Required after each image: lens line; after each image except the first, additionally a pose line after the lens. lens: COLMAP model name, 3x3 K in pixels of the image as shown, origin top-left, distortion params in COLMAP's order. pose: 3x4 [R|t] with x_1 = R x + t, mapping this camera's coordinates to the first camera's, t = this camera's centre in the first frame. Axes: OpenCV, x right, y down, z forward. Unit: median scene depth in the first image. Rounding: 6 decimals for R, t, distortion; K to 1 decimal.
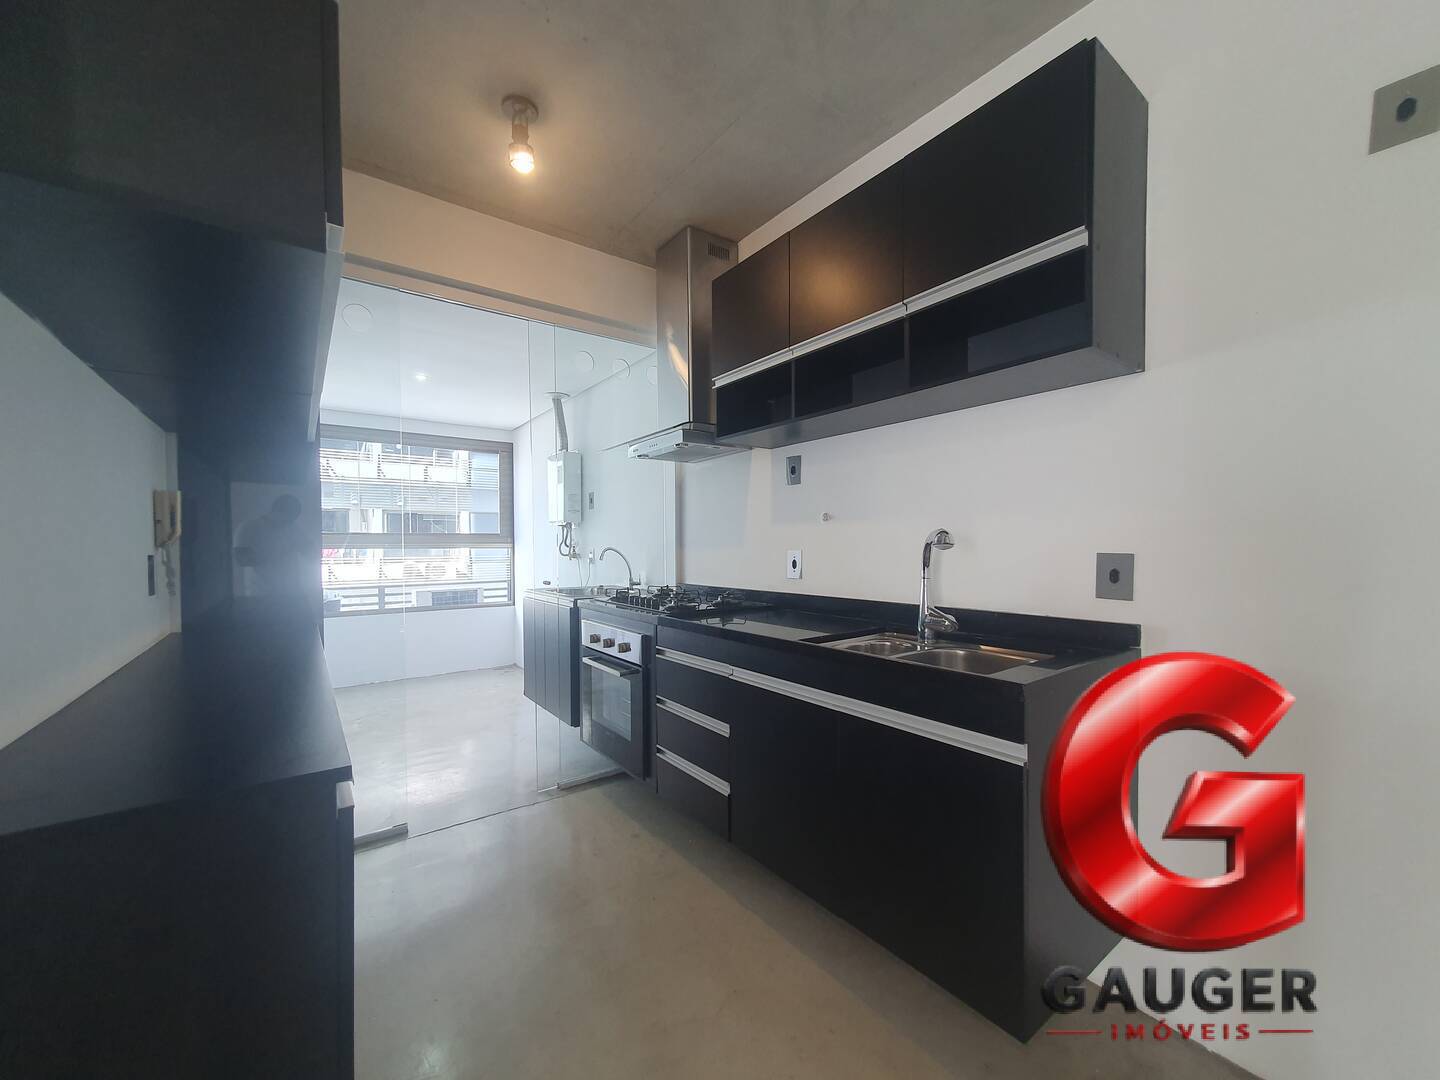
lens RADIAL K [[570.7, 0, 717.2], [0, 570.7, 553.9], [0, 0, 1]] dist [0.008041, -0.000184]
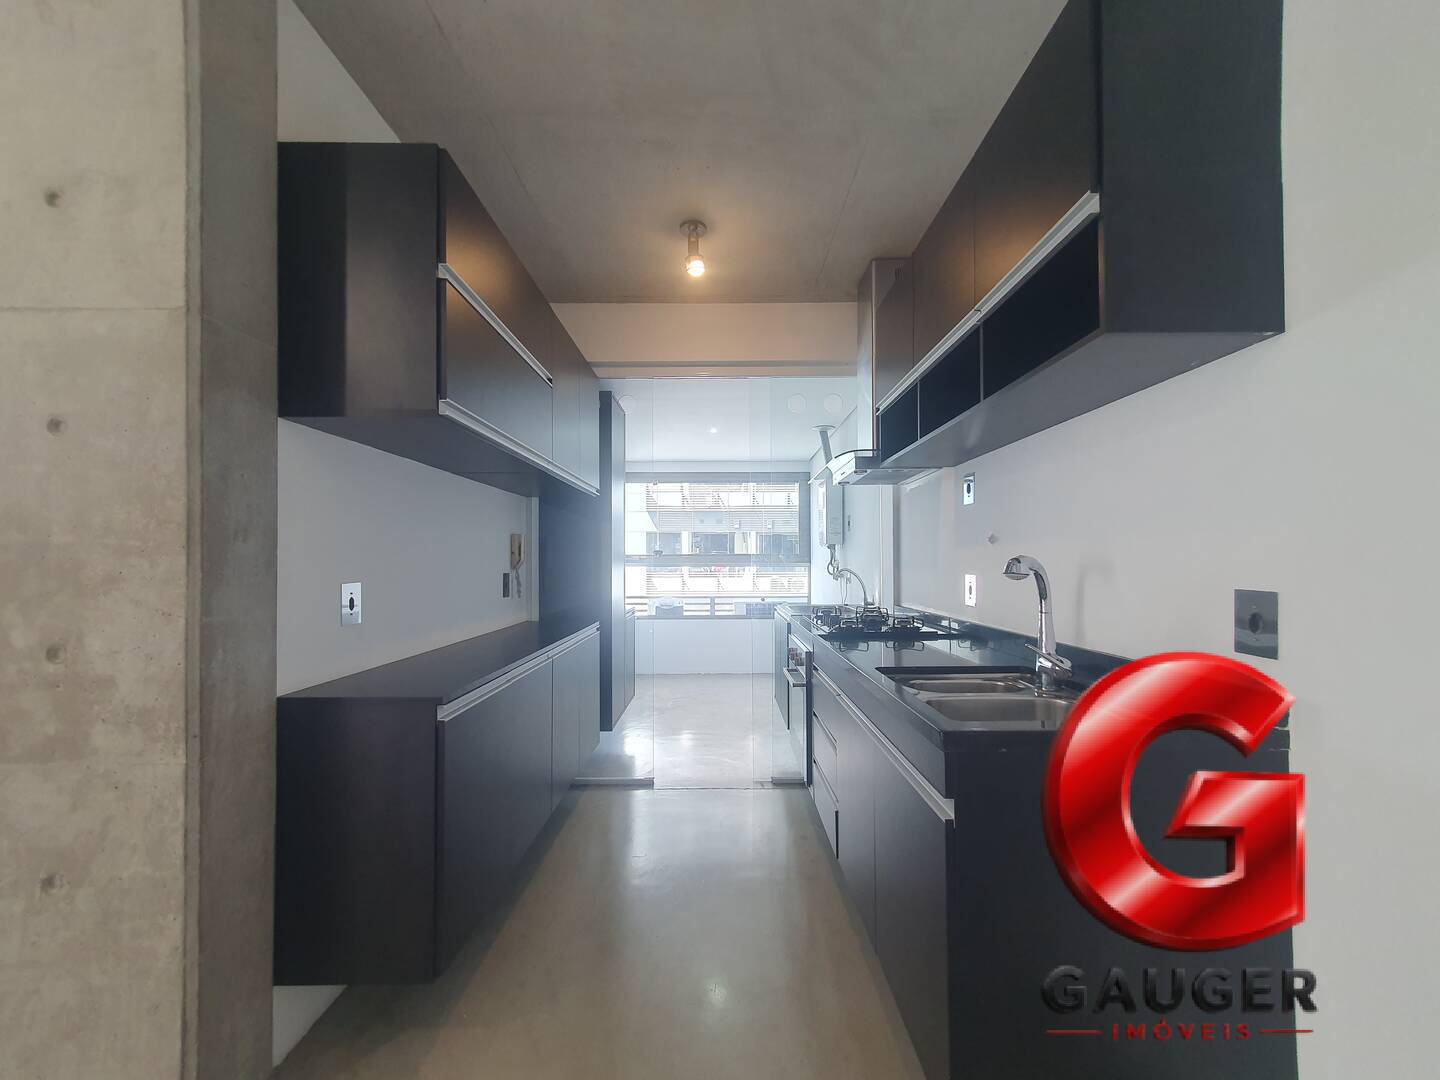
lens RADIAL K [[570.7, 0, 717.2], [0, 570.7, 553.9], [0, 0, 1]] dist [0.008041, -0.000184]
pose [[0.805063, -0.005746, -0.593161, 0.197835], [-0.010973, 0.999638, -0.024575, -0.007618], [0.593088, 0.026293, 0.804709, 0.008890]]
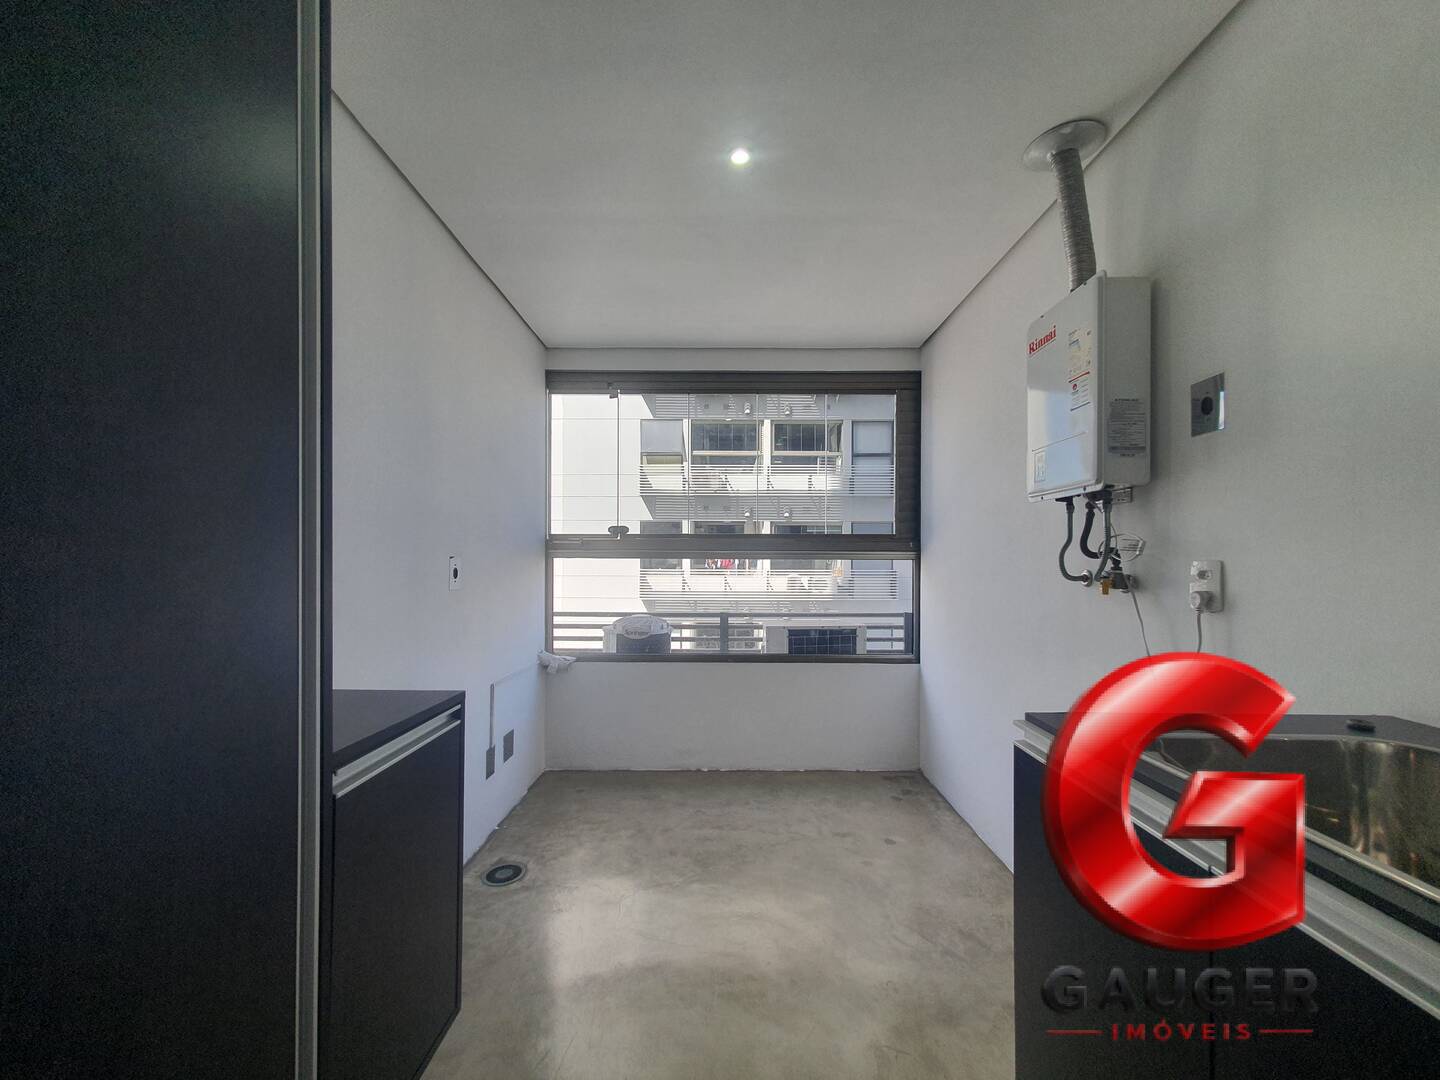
lens RADIAL K [[570.7, 0, 717.2], [0, 570.7, 553.9], [0, 0, 1]] dist [0.008041, -0.000184]
pose [[0.800115, 0.002844, -0.599840, -0.237581], [-0.017687, 0.999666, -0.018852, -0.002759], [0.599586, 0.025693, 0.799898, 0.574915]]
